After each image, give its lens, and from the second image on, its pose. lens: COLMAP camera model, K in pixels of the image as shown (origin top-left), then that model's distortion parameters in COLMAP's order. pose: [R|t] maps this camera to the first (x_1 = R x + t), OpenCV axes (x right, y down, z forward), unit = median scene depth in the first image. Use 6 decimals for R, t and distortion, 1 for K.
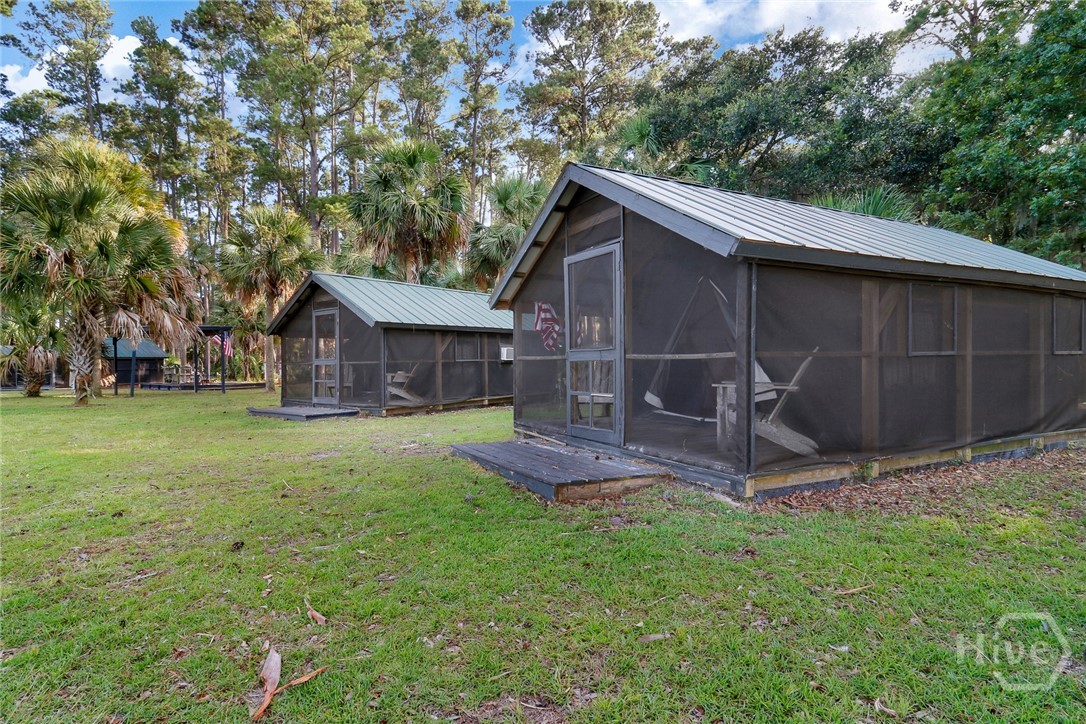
lens RADIAL K [[499.7, 0, 543.0], [0, 499.7, 362.0], [0, 0, 1]] dist [0.000796, -0.010535]
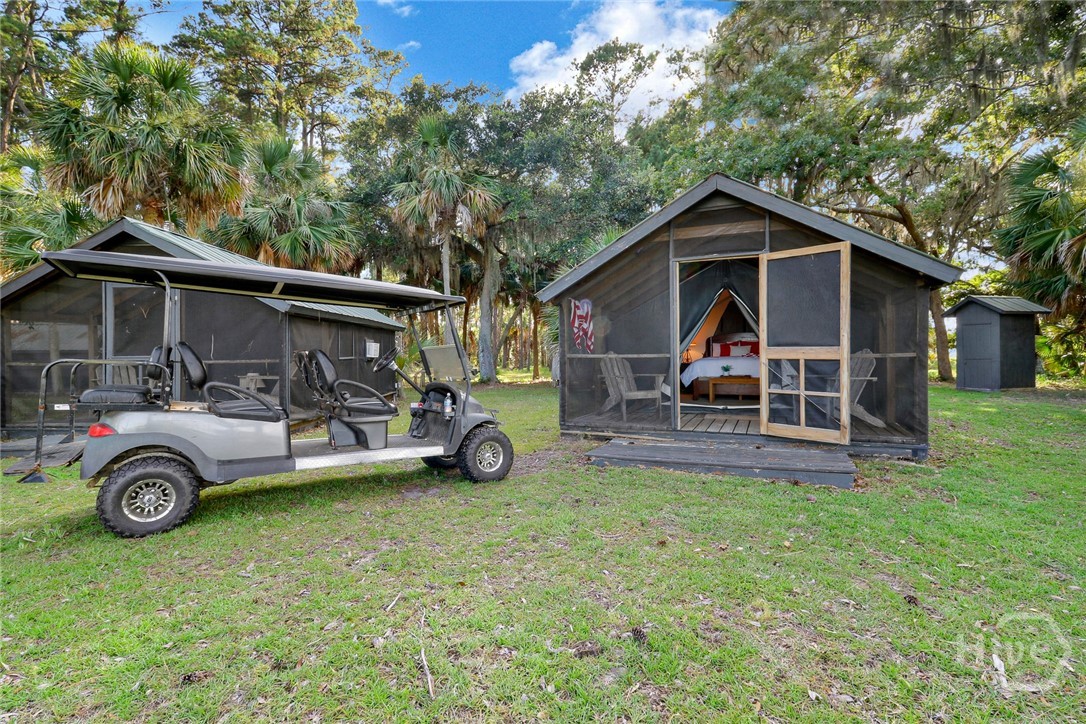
lens RADIAL K [[473.7, 0, 535.5], [0, 473.7, 356.6], [0, 0, 1]] dist [0.012531, -0.009624]
pose [[0.804523, -0.002878, 0.593915, -0.613635], [0.004061, 0.999992, -0.000656, -0.006522], [-0.593908, 0.002940, 0.804528, 0.299299]]
